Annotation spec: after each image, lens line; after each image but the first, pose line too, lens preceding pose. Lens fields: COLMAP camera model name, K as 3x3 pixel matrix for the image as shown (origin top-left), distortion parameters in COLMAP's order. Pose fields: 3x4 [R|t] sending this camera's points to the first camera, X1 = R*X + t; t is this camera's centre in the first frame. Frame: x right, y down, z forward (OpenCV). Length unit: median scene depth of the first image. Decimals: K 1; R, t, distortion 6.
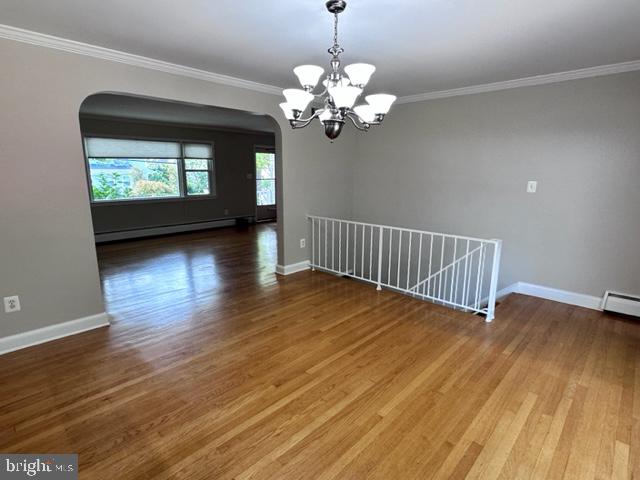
lens RADIAL K [[334.7, 0, 320.0], [0, 334.7, 240.0], [0, 0, 1]] dist [-0.000483, -0.000095]
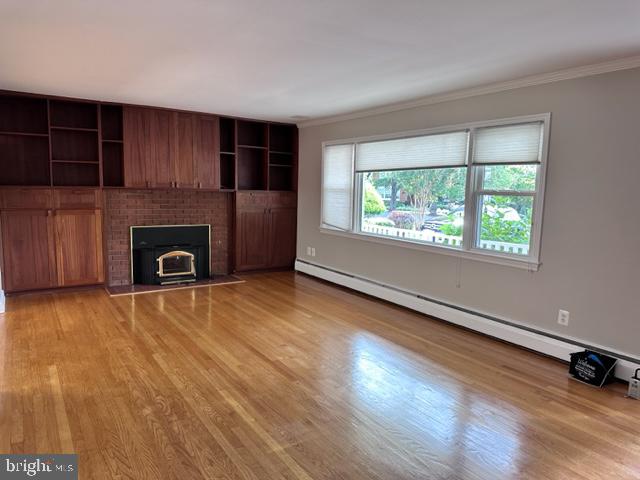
lens RADIAL K [[448.6, 0, 320.0], [0, 448.6, 240.0], [0, 0, 1]] dist [0.000621, -0.000135]
pose [[-0.208359, 0.103721, -0.972537, 0.209390], [-0.223549, 0.962988, 0.150597, -0.182999], [0.952162, 0.248788, -0.177461, 0.891542]]
